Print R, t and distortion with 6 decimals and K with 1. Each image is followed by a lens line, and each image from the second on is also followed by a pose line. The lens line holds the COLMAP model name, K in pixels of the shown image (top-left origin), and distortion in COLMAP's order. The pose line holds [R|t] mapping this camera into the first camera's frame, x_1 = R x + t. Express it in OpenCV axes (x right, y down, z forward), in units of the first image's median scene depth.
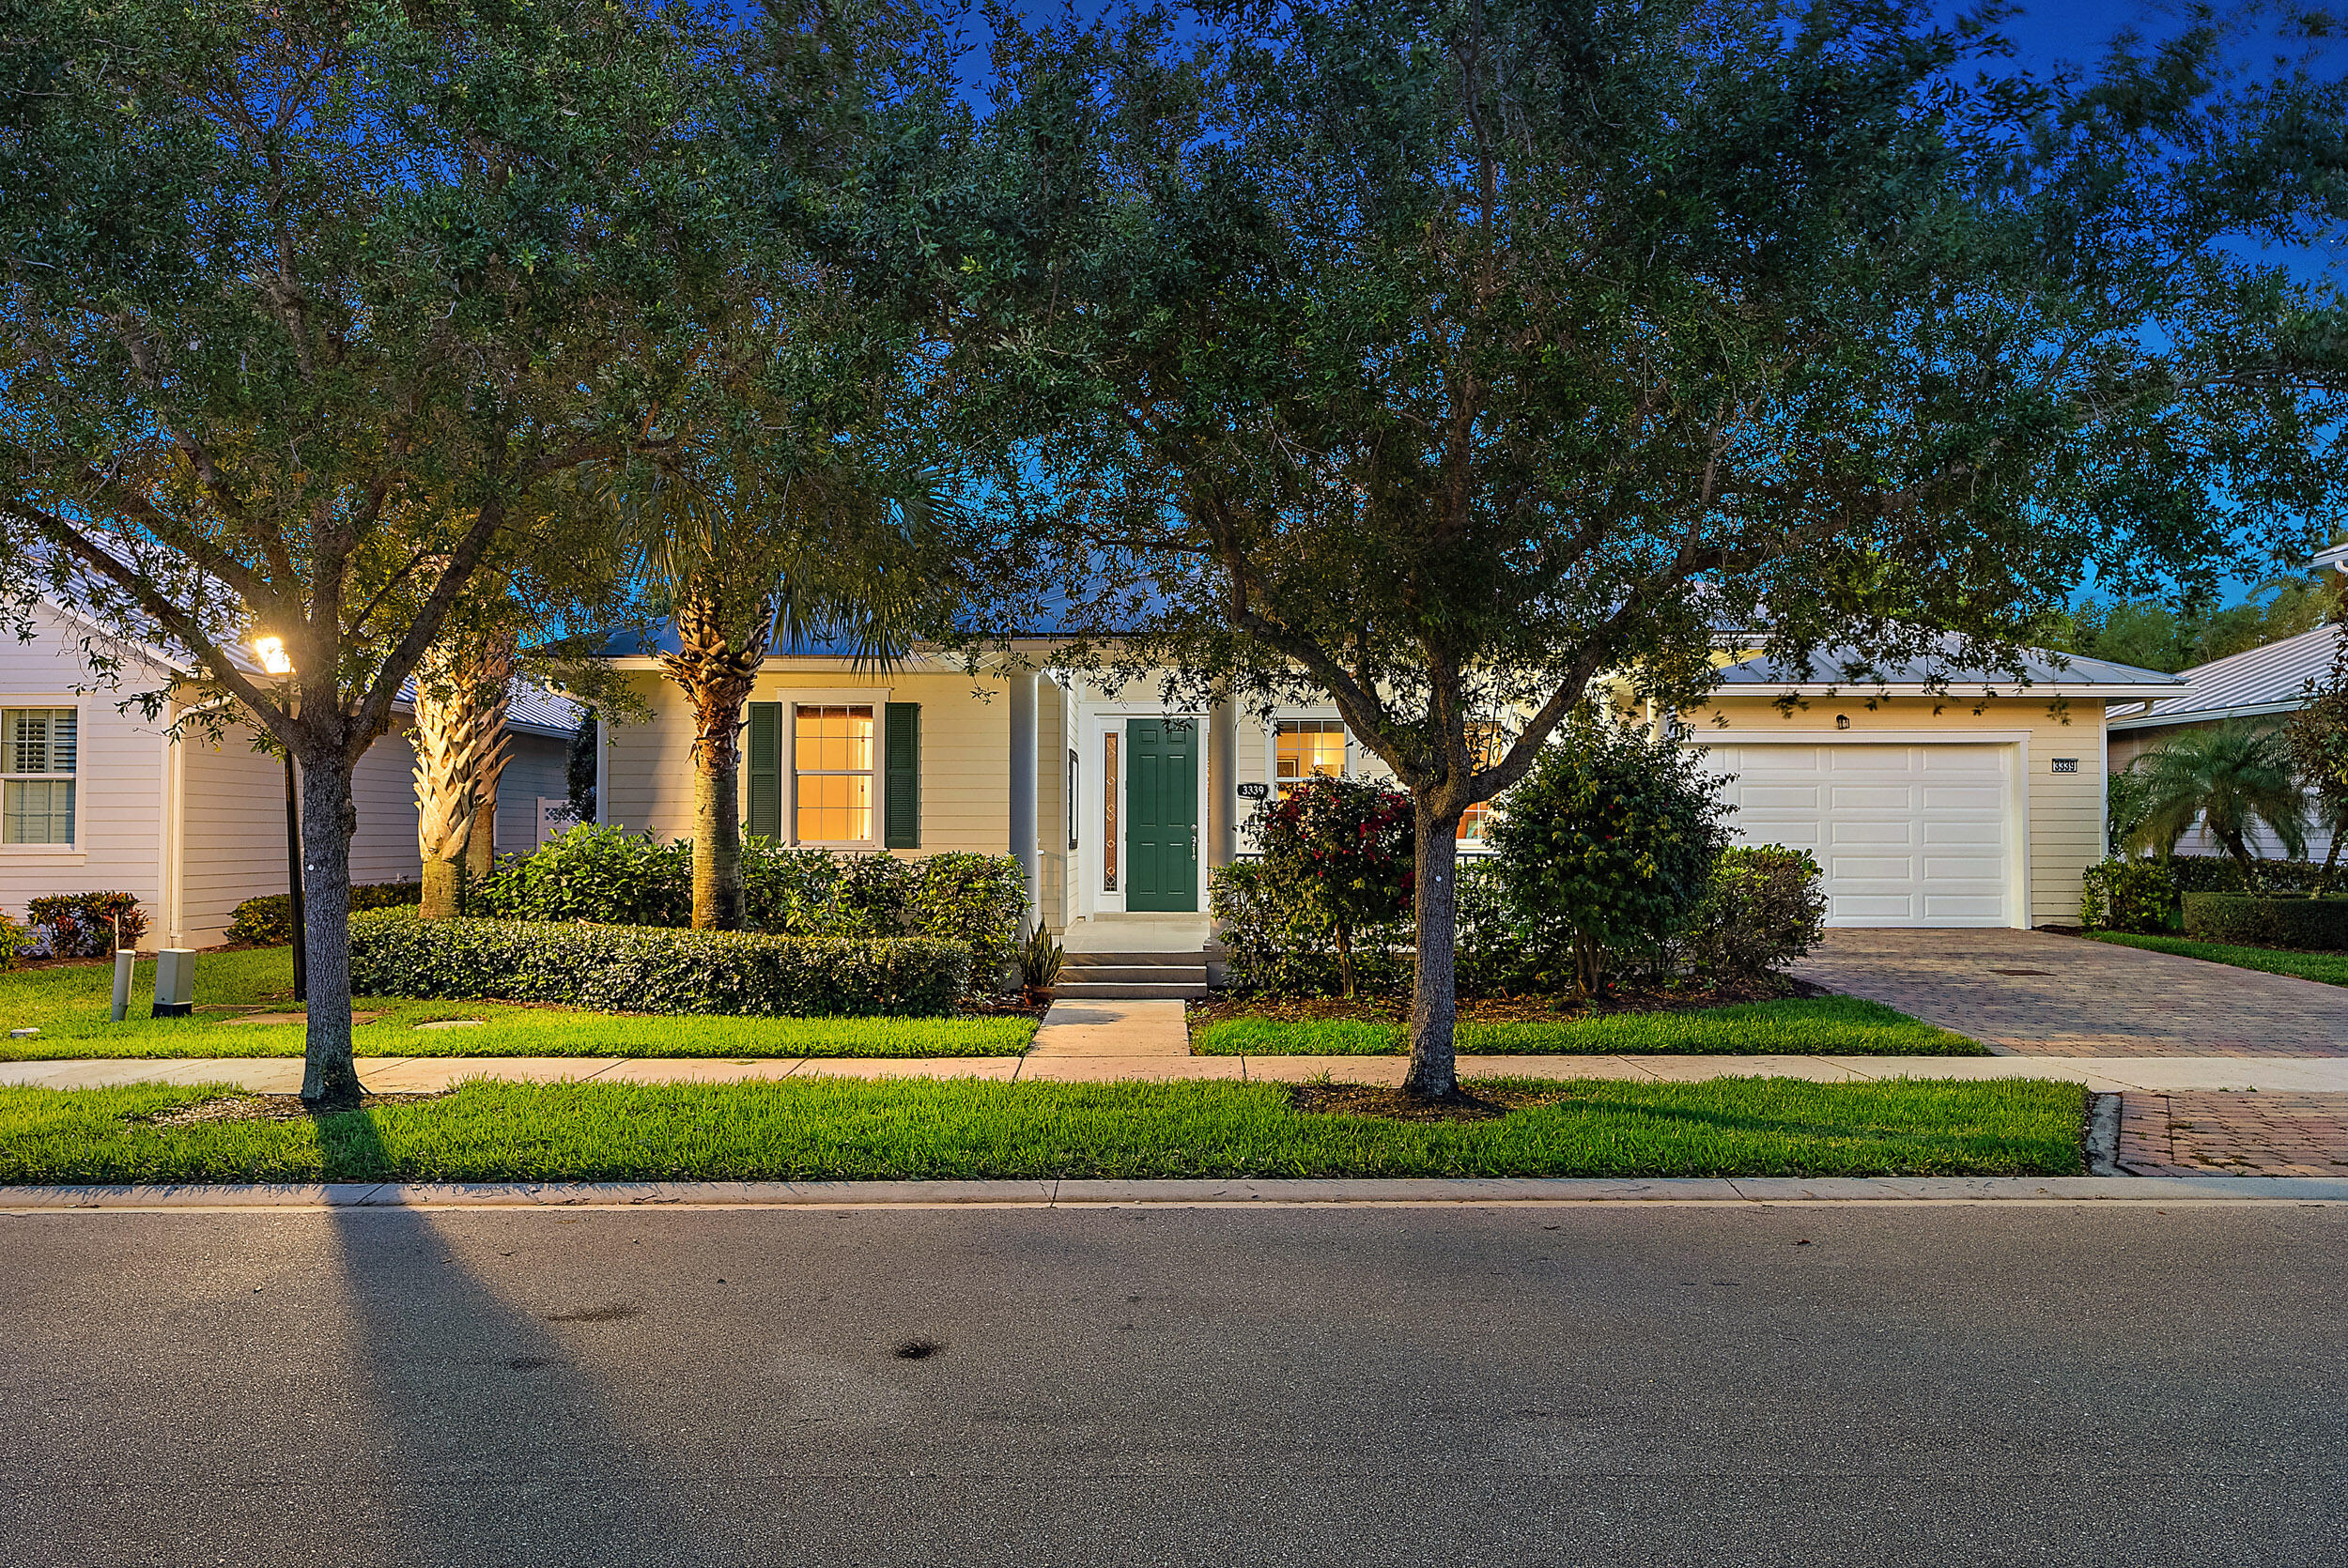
lens RADIAL K [[1637.6, 0, 1174.0], [0, 1637.6, 784.0], [0, 0, 1]] dist [0.007985, 0.000327]
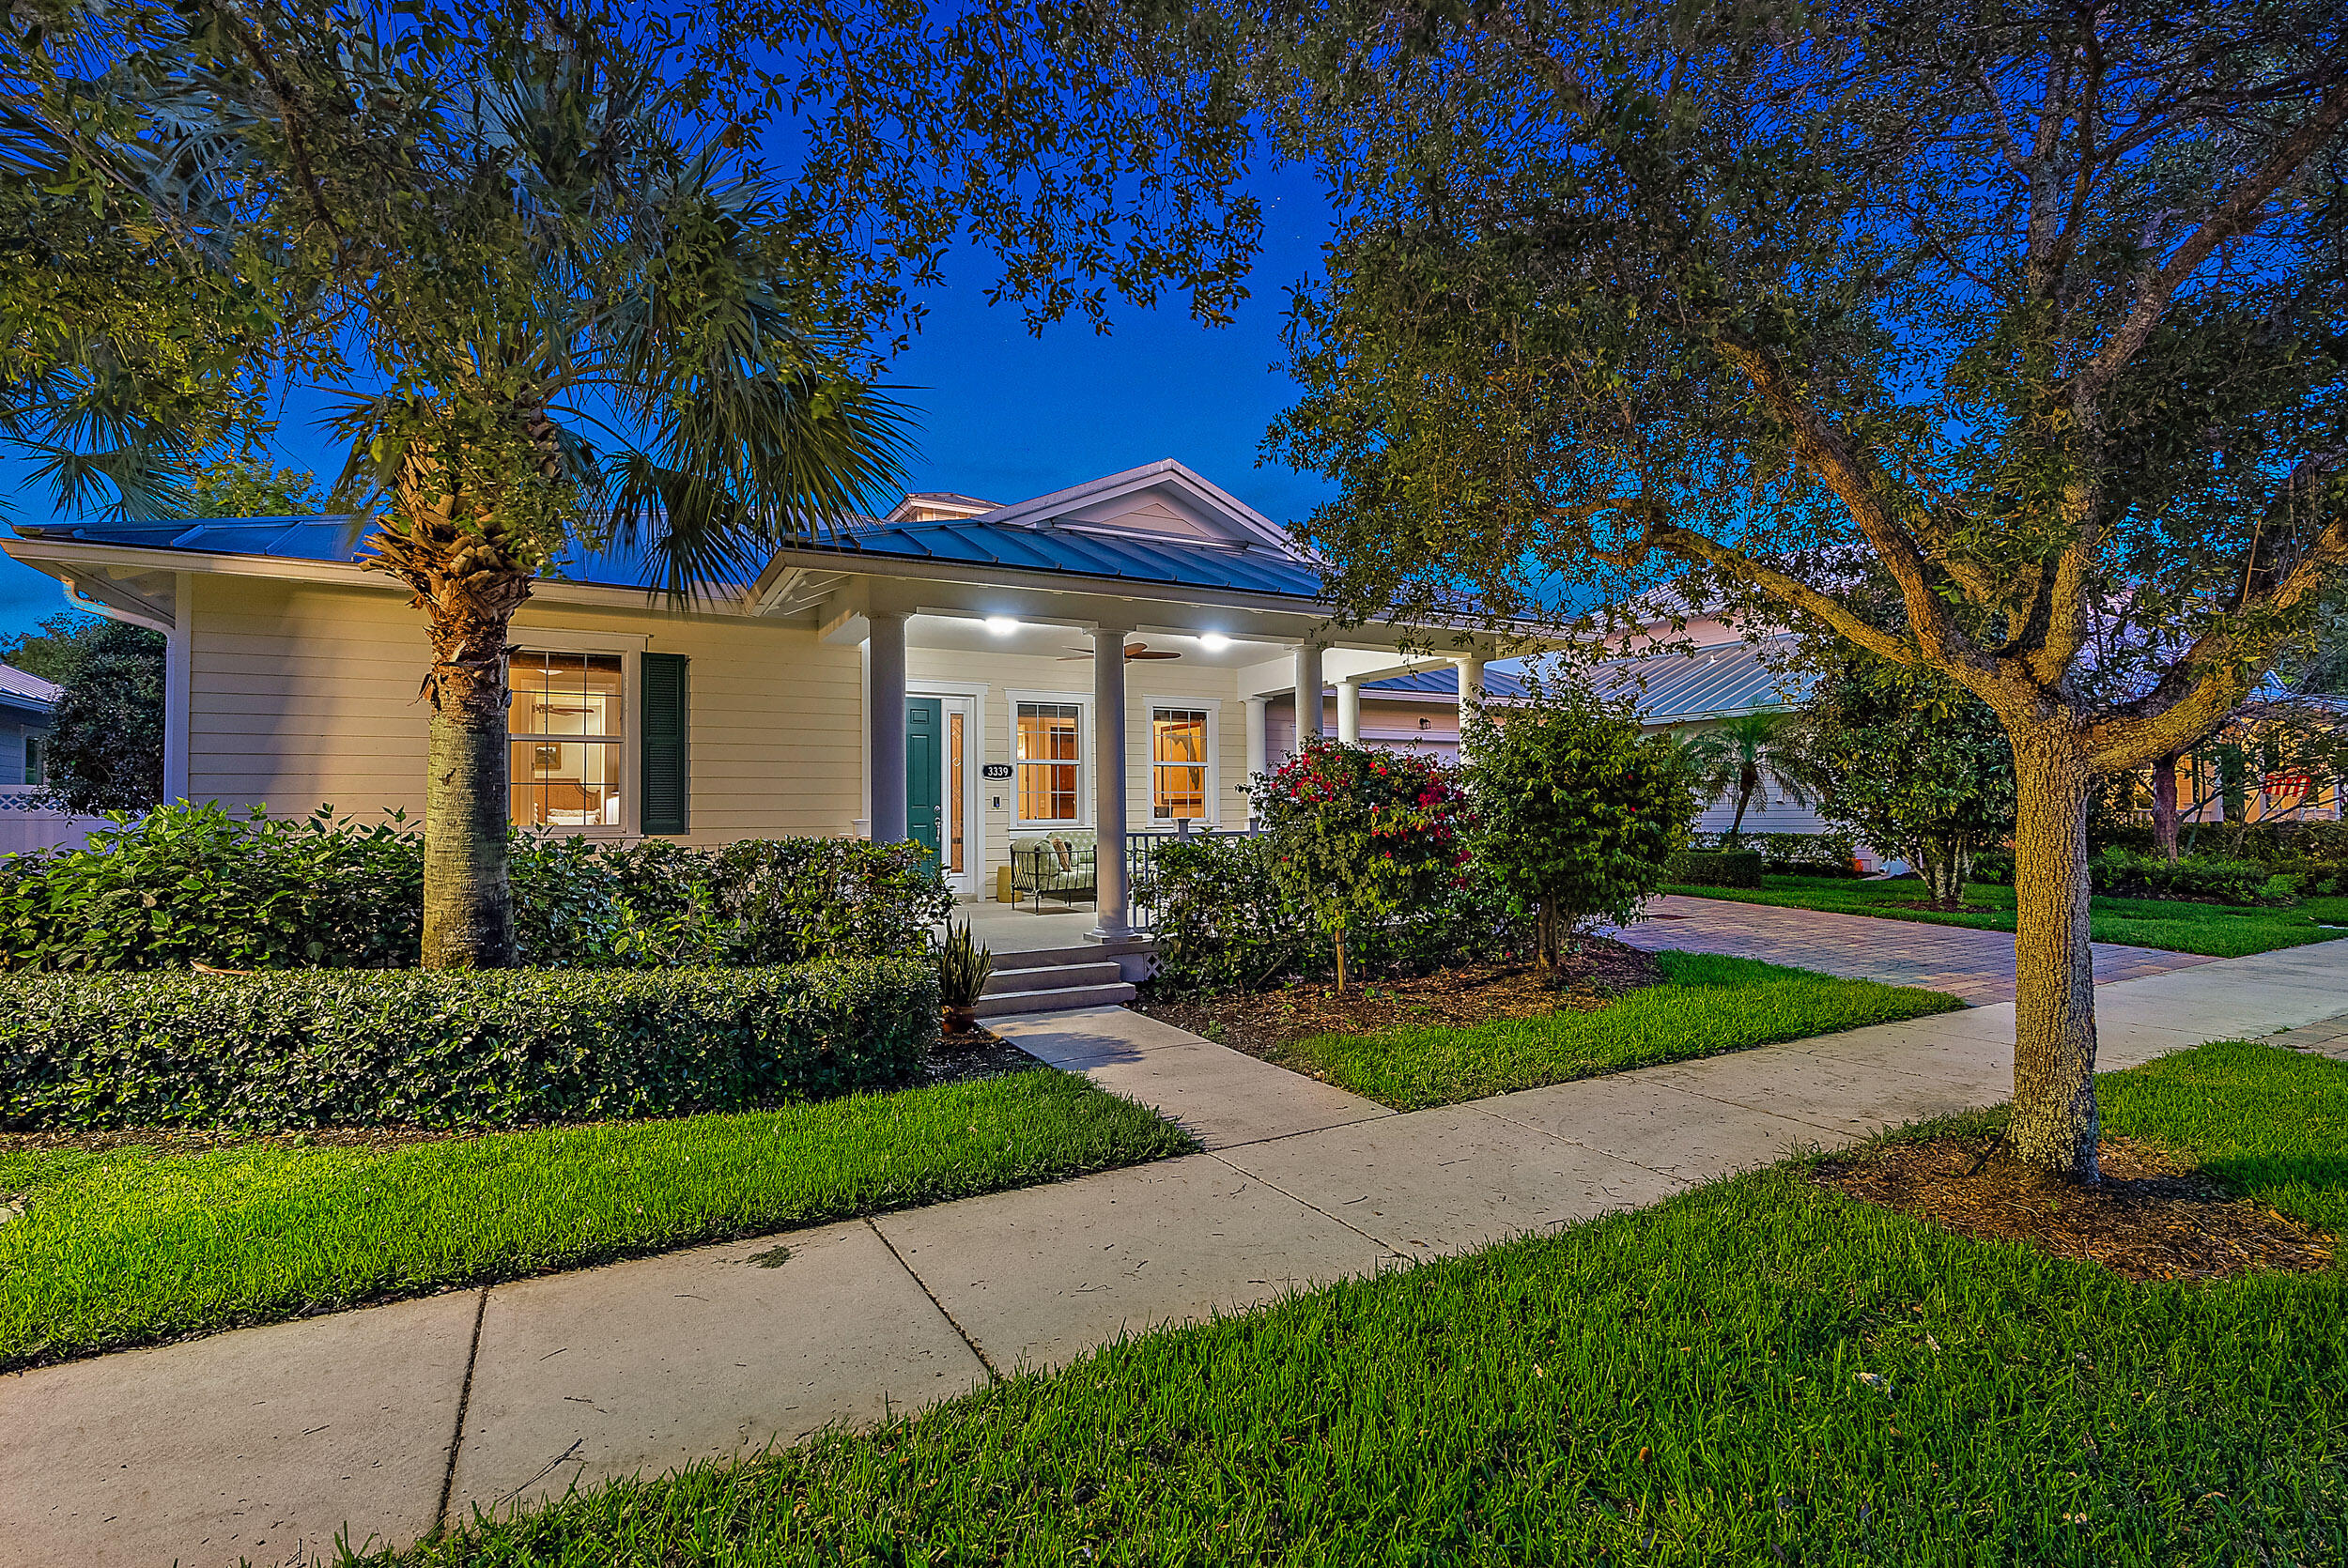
lens RADIAL K [[1081.8, 0, 1174.0], [0, 1081.8, 784.0], [0, 0, 1]] dist [-0.002486, -0.000228]
pose [[0.877572, 0.005210, 0.479417, -0.249435], [-0.003710, 0.999985, -0.004074, 0.019545], [-0.479431, 0.001797, 0.877578, 0.513704]]
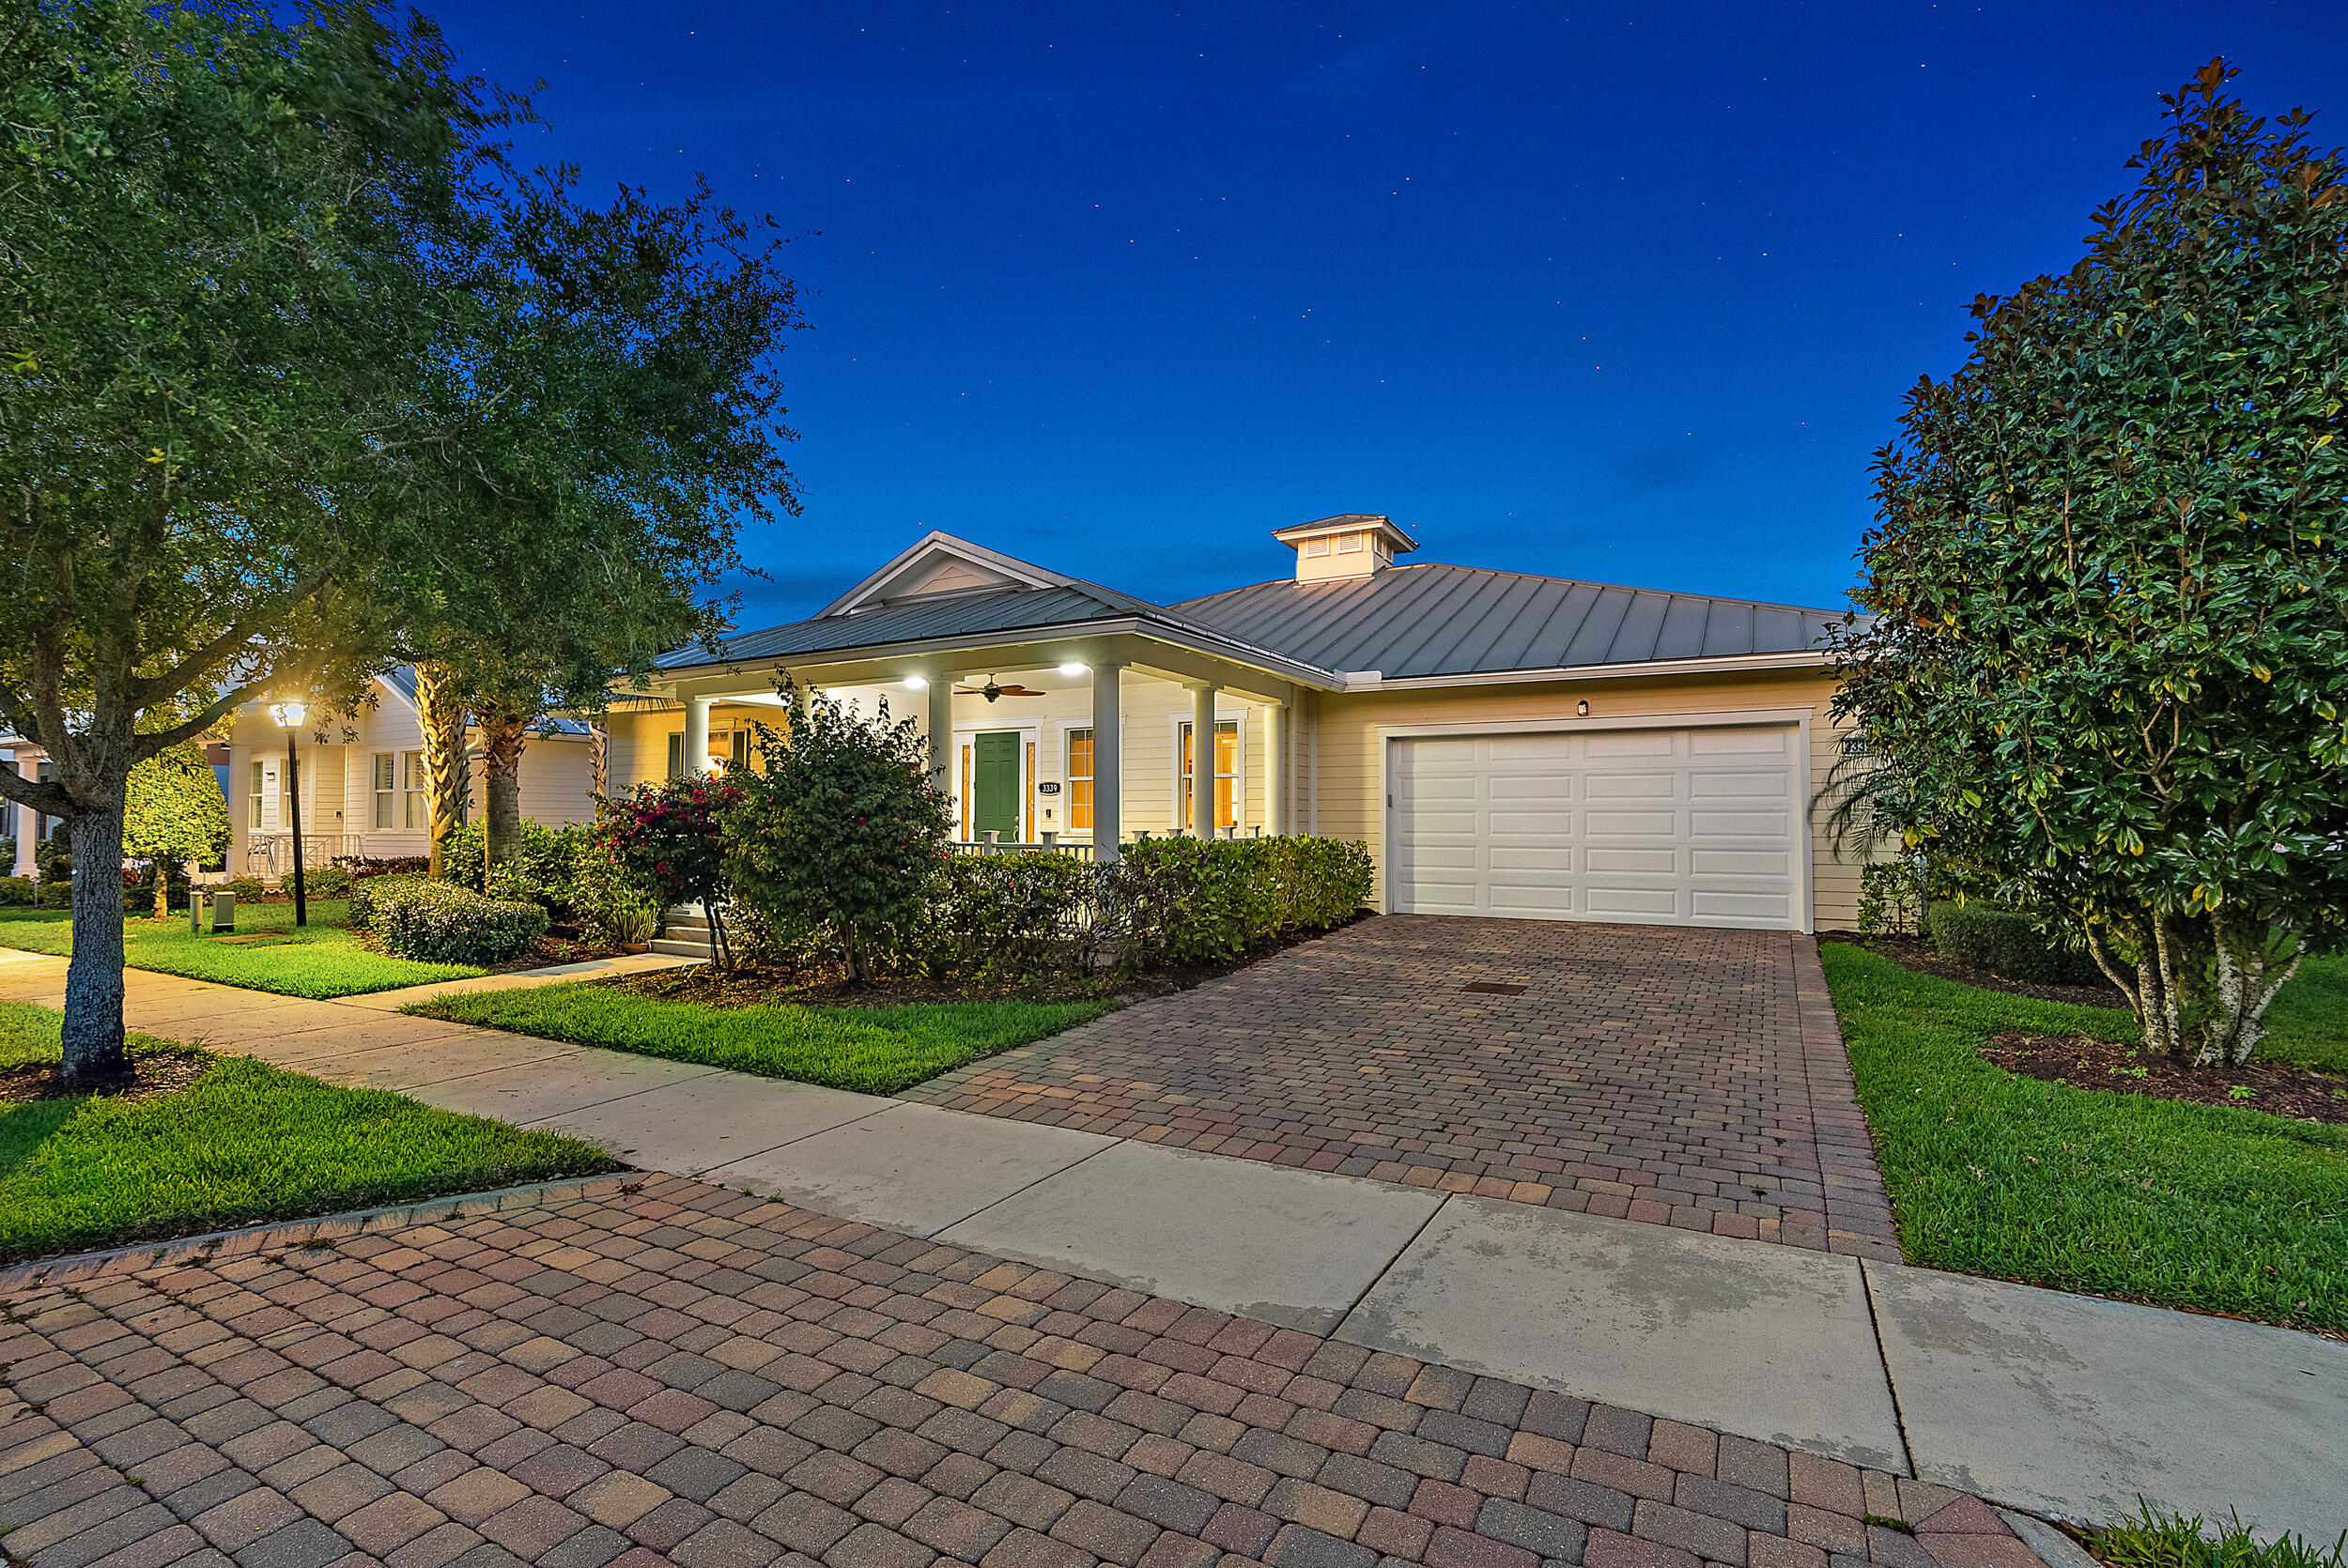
lens RADIAL K [[1074.1, 0, 1174.0], [0, 1074.1, 784.0], [0, 0, 1]] dist [-0.003814, -0.000257]
pose [[0.871235, -0.014603, -0.490649, 0.741189], [0.014922, 0.999883, -0.003262, 0.006715], [0.490640, -0.004479, 0.871351, 0.488053]]
